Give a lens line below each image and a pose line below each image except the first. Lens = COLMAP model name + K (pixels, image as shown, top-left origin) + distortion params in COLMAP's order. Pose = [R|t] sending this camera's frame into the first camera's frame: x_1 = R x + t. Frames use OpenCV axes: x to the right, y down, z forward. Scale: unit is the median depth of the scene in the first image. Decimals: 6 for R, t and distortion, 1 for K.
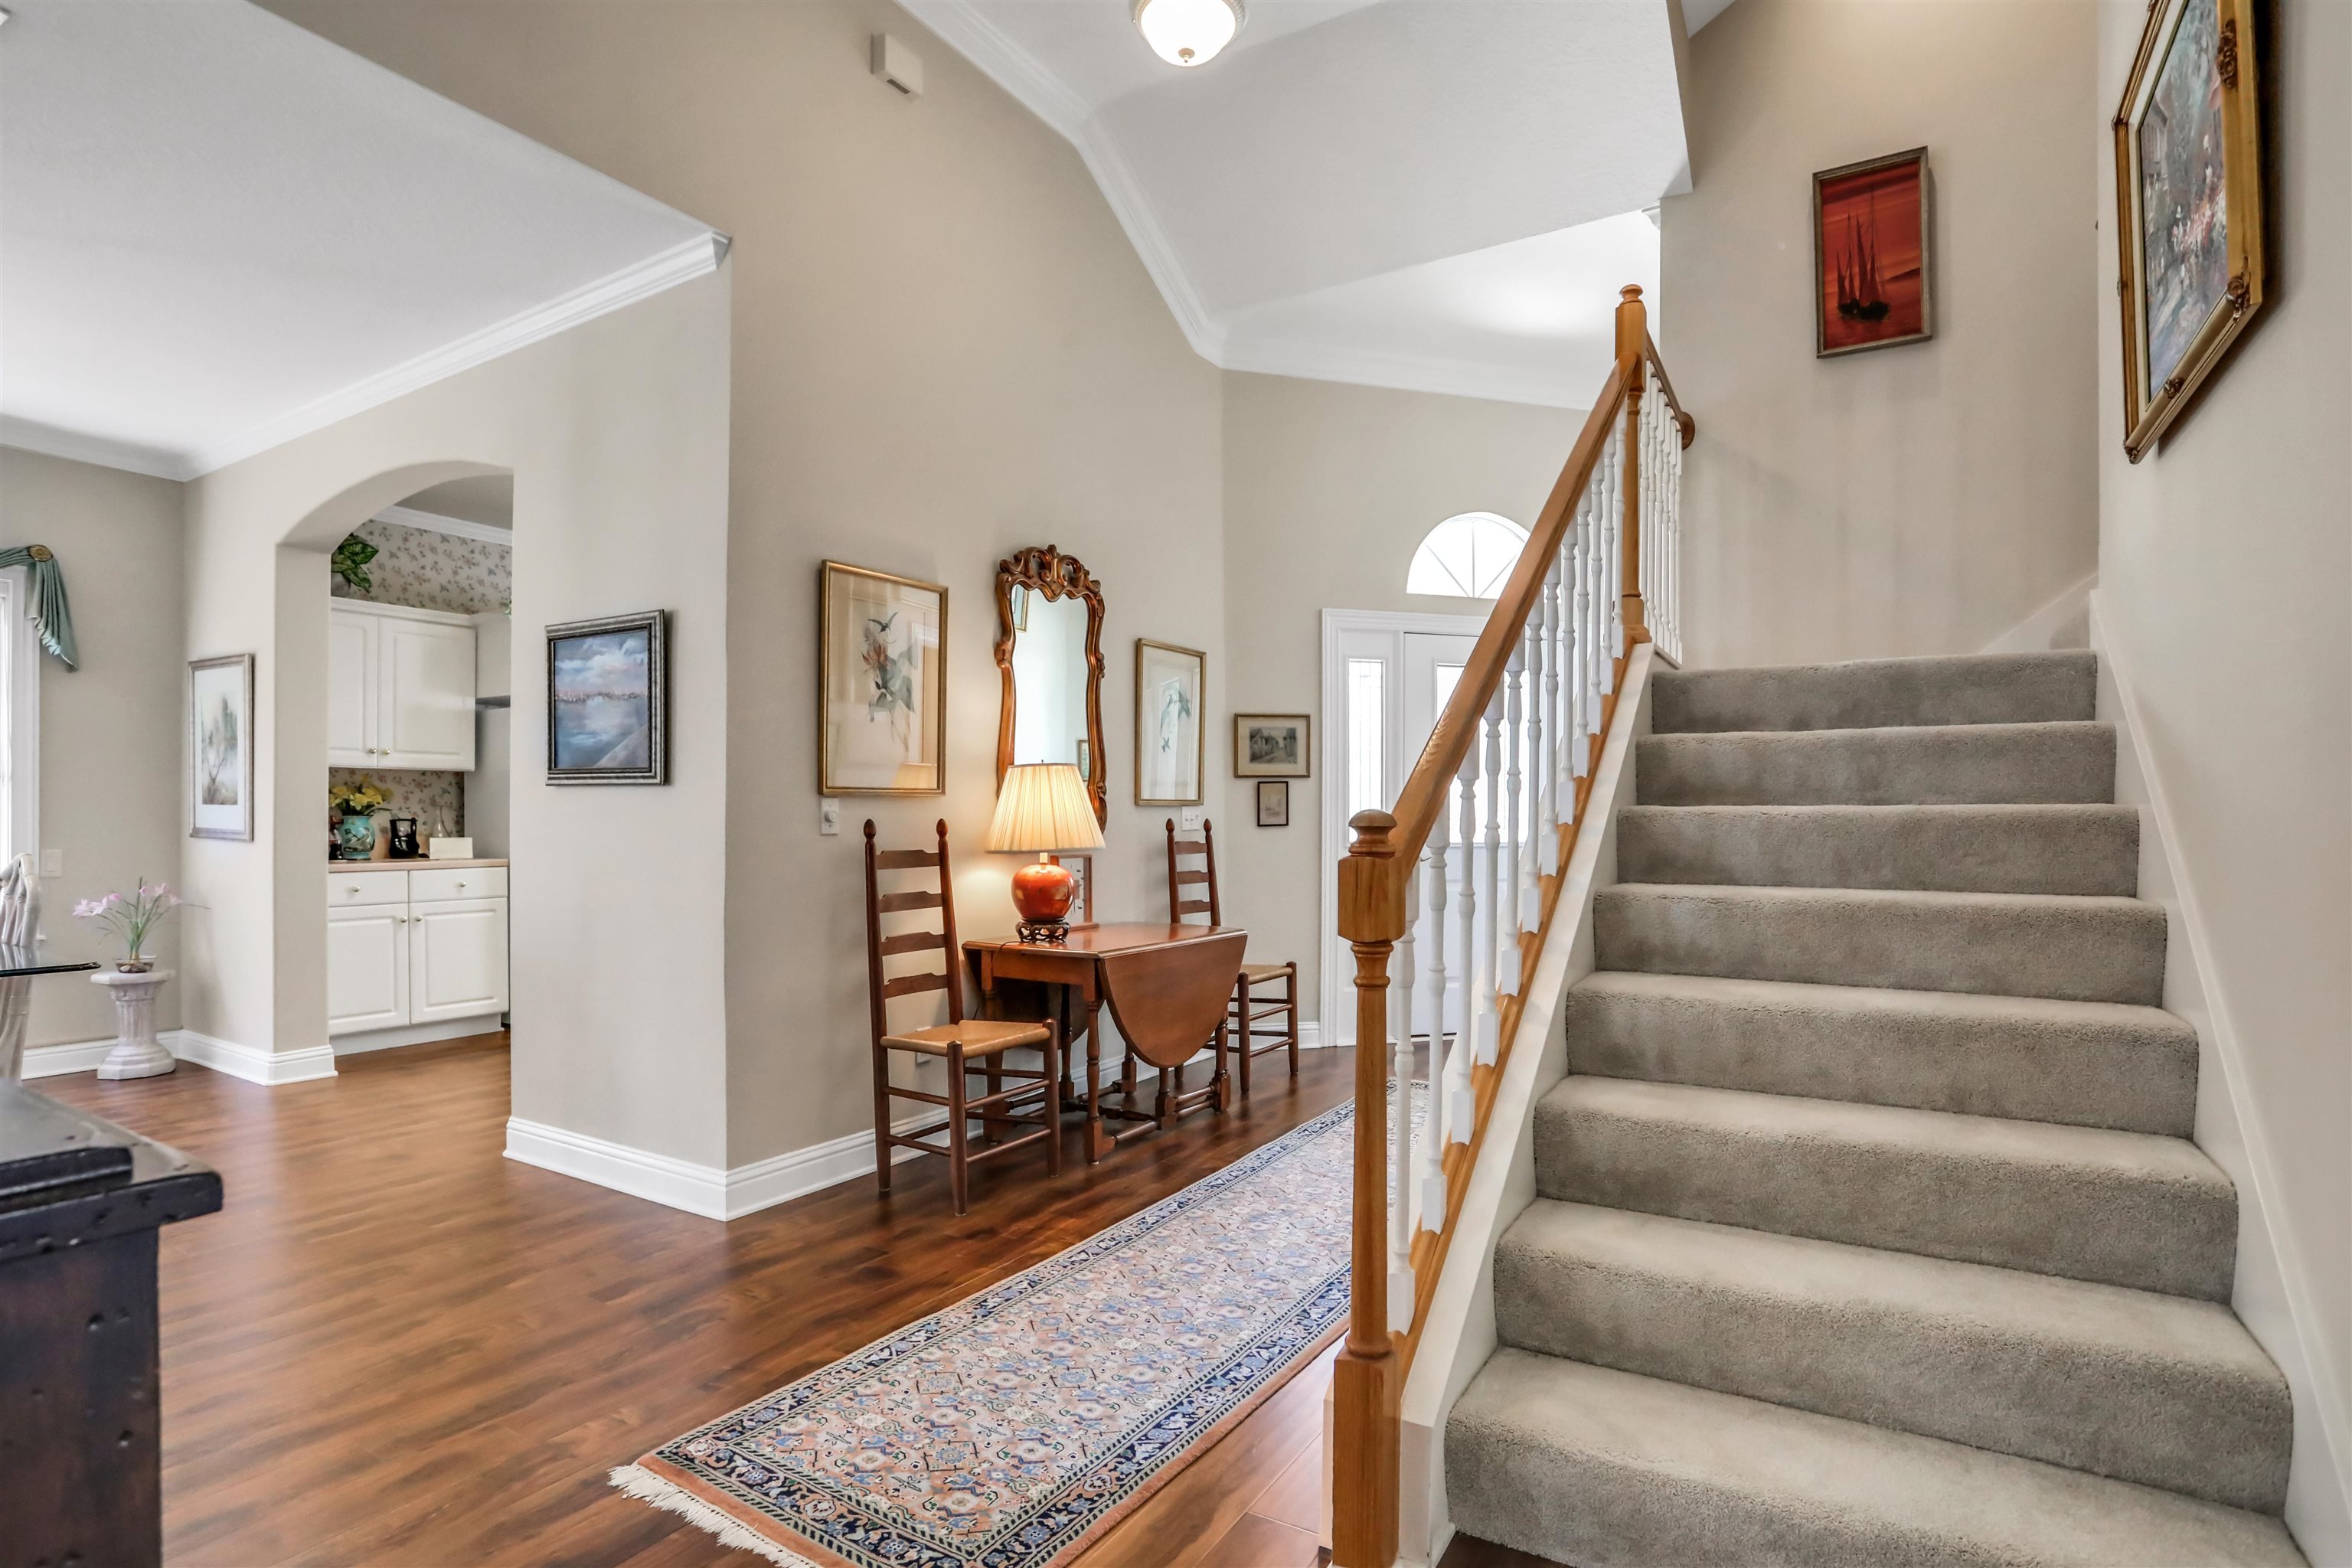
lens RADIAL K [[1199.3, 0, 1197.4], [0, 1199.3, 809.6], [0, 0, 1]] dist [-0.011206, 0.000589]
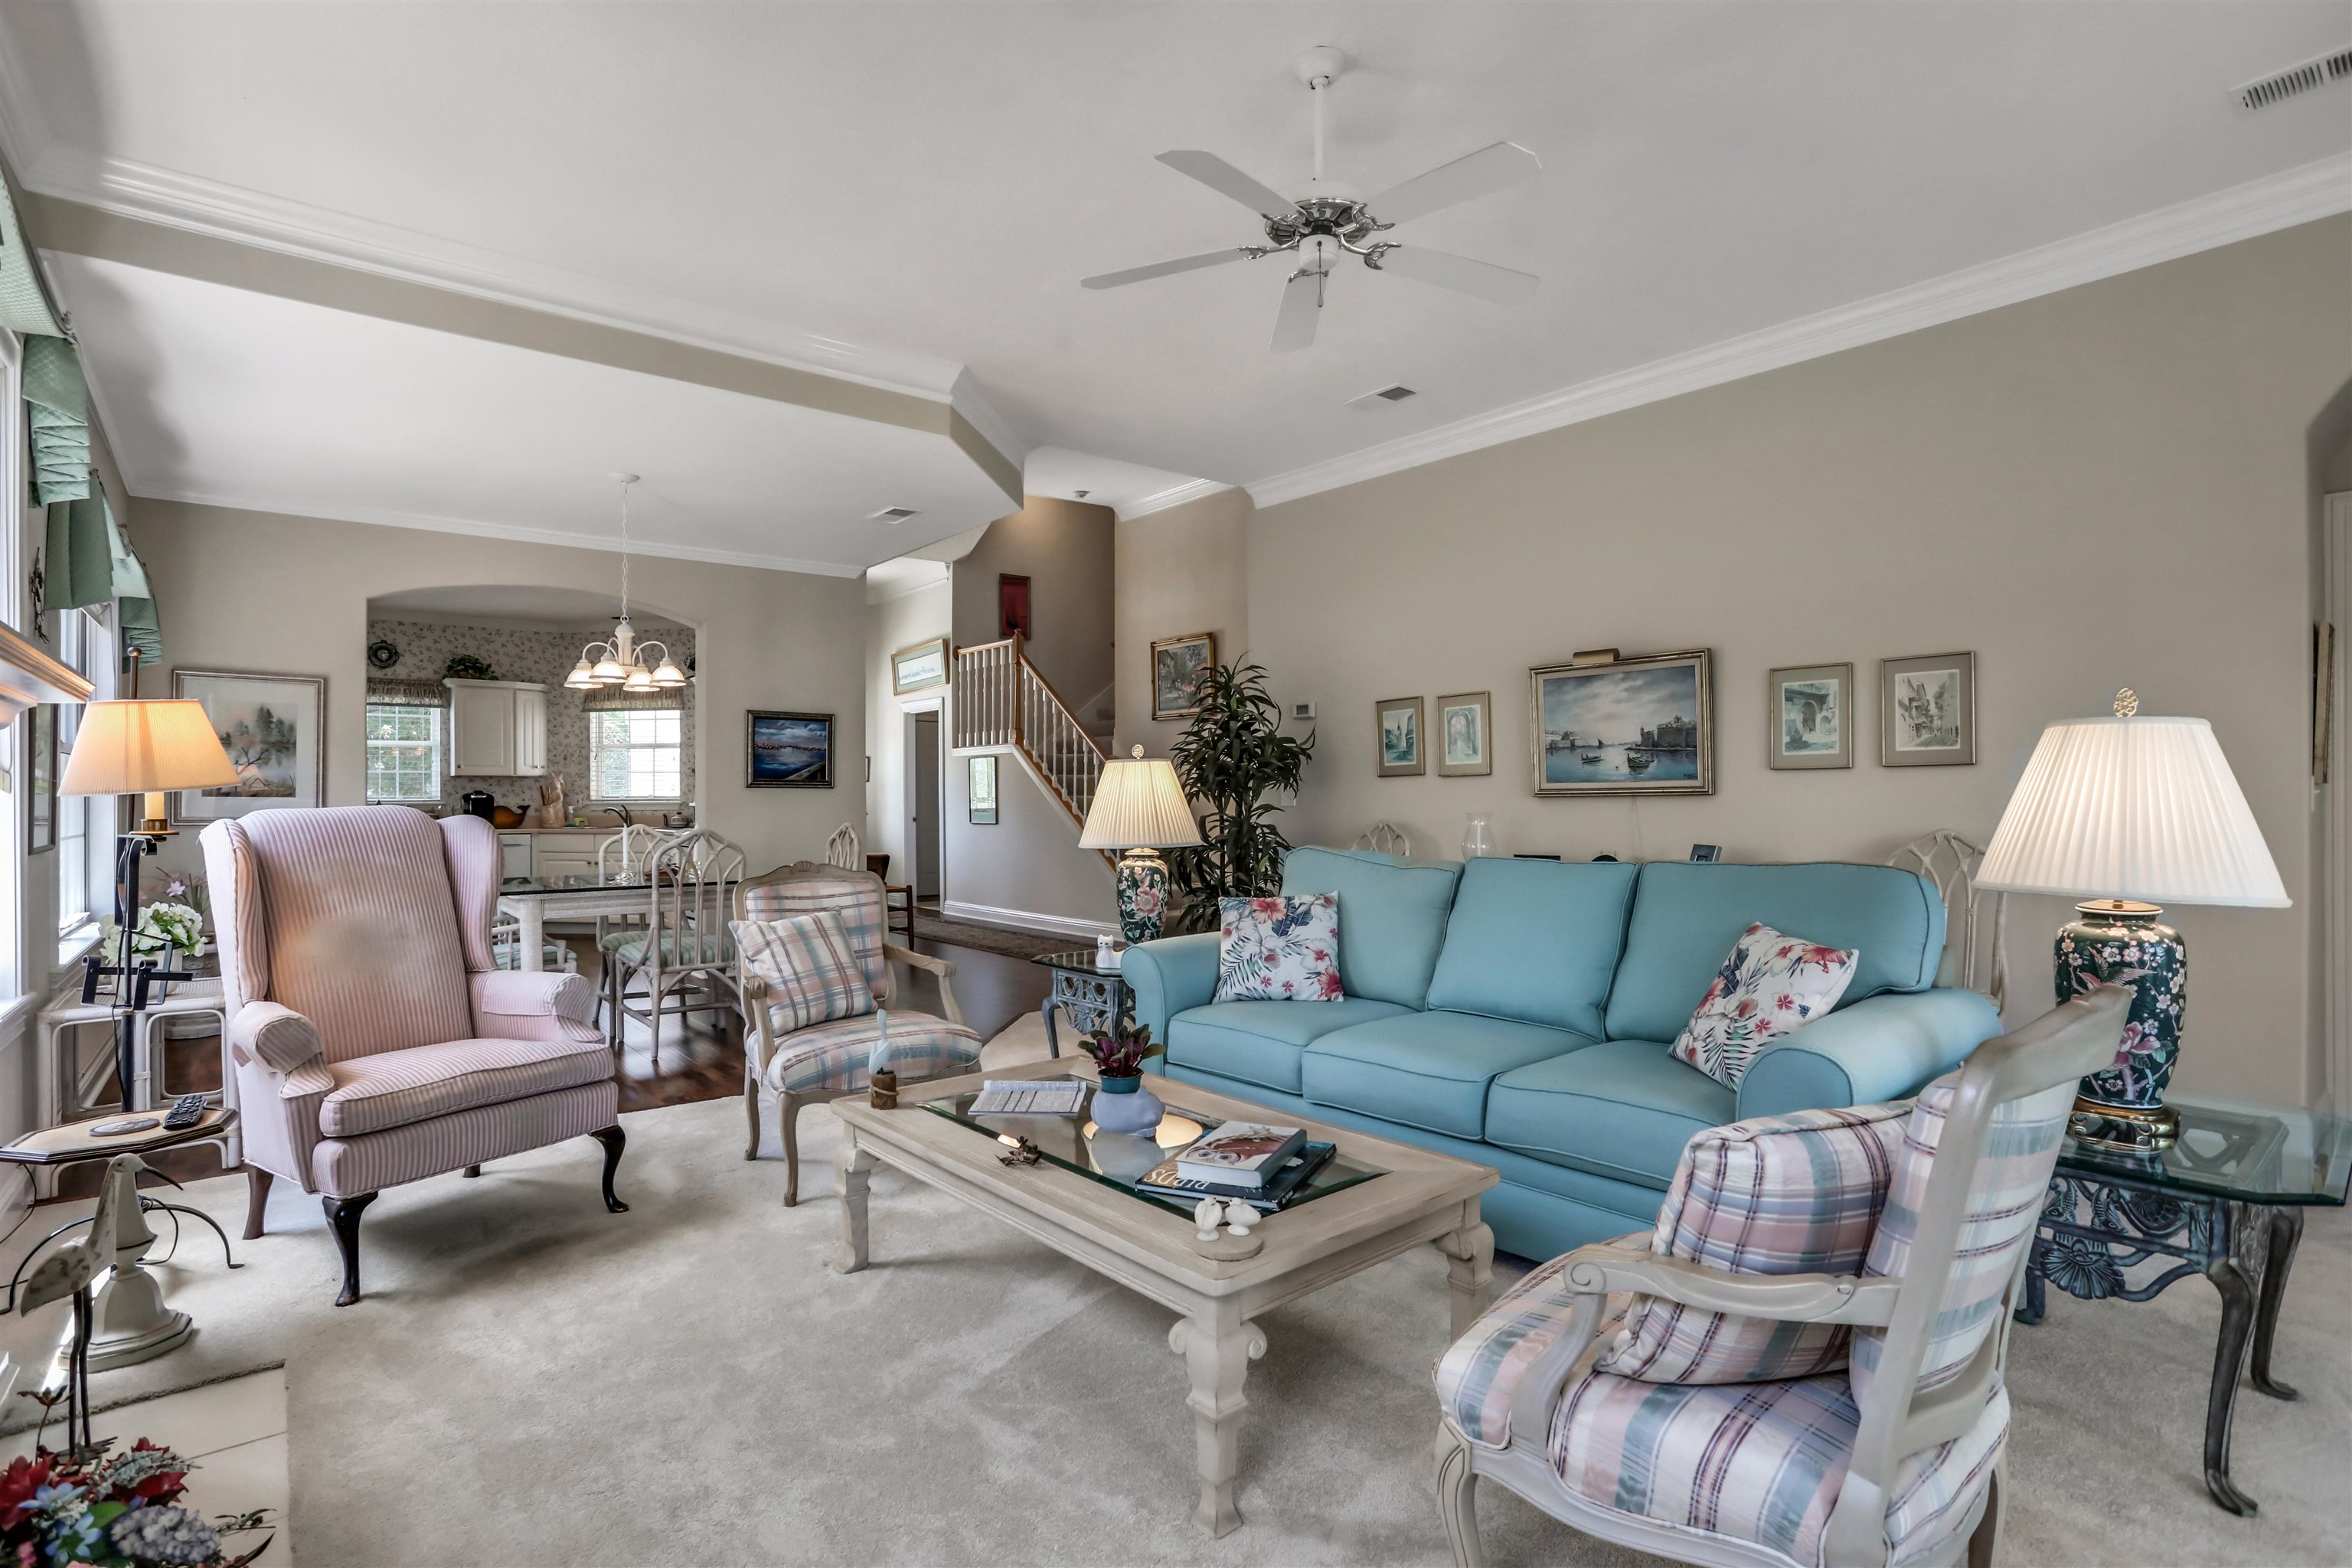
lens RADIAL K [[1199.3, 0, 1174.9], [0, 1199.3, 789.4], [0, 0, 1]] dist [-0.011206, 0.000589]
pose [[0.359679, -0.000831, 0.933076, -2.416755], [0.005752, 0.999983, -0.001326, -0.009014], [-0.933059, 0.005844, 0.359677, -0.505398]]
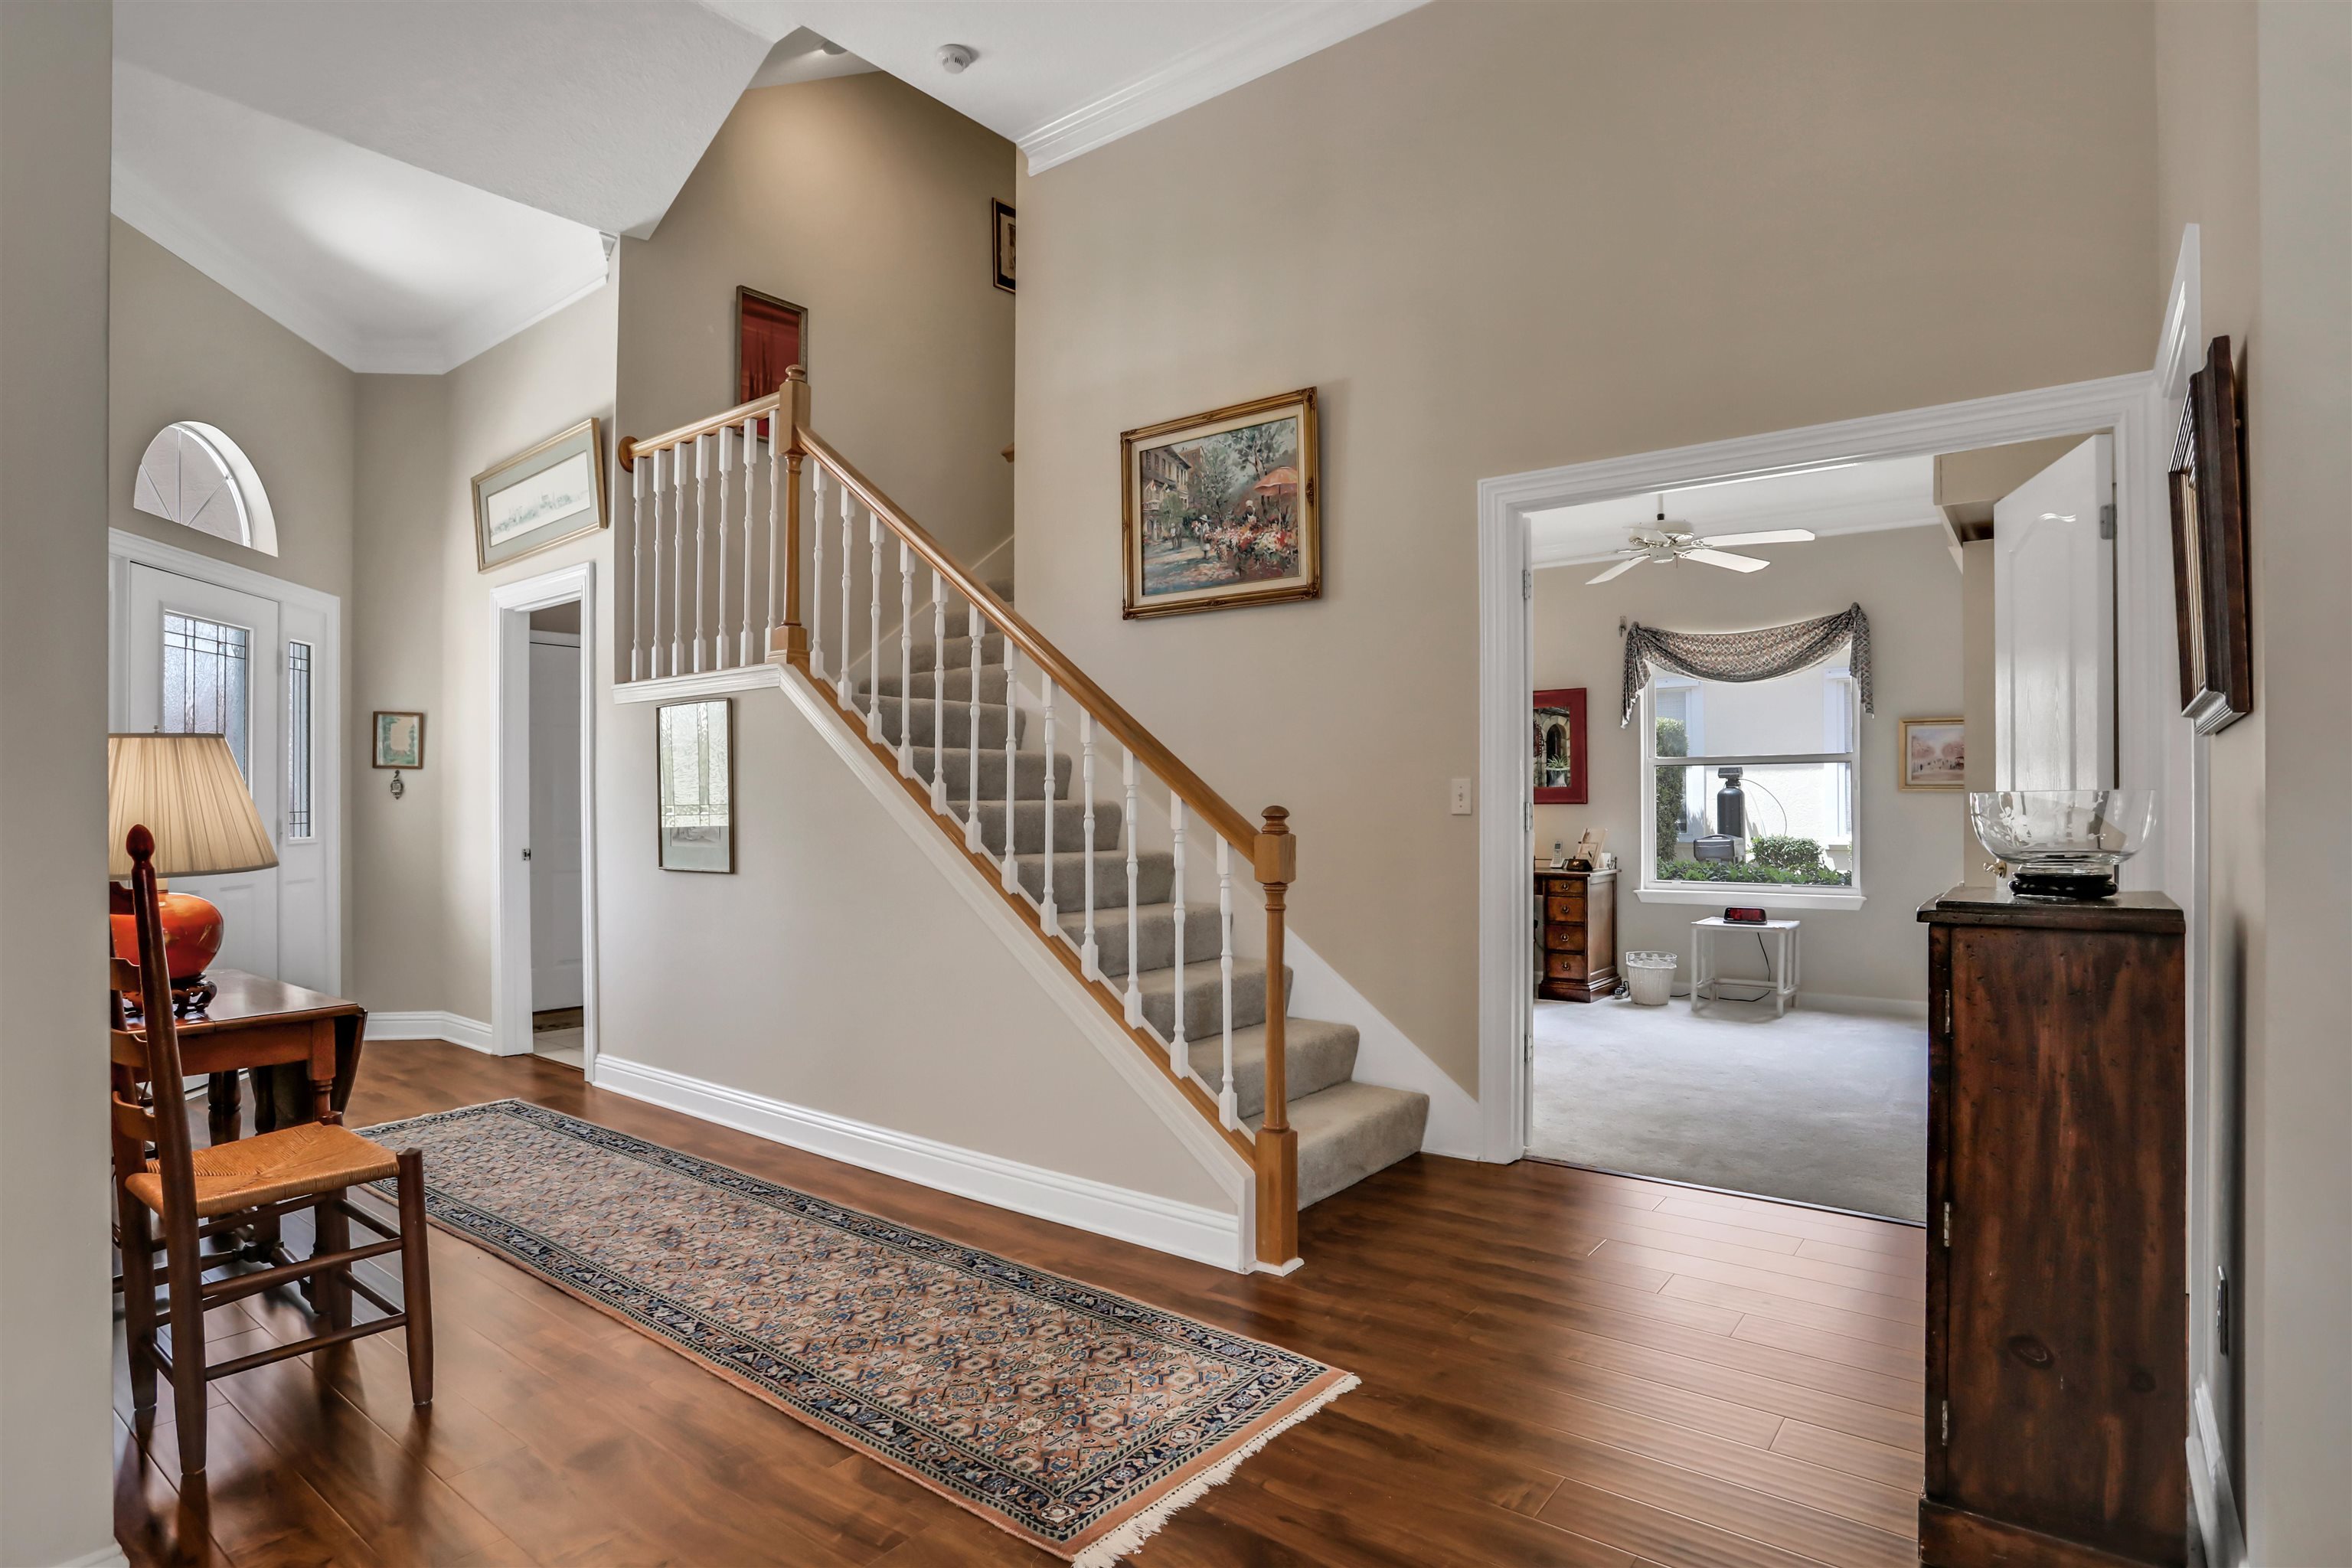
lens RADIAL K [[1199.3, 0, 1153.4], [0, 1199.3, 779.0], [0, 0, 1]] dist [-0.011206, 0.000589]
pose [[0.149770, 0.005630, 0.988705, -0.774031], [0.002102, 0.999980, -0.006013, -0.012576], [-0.988719, 0.002978, 0.149755, 0.464852]]
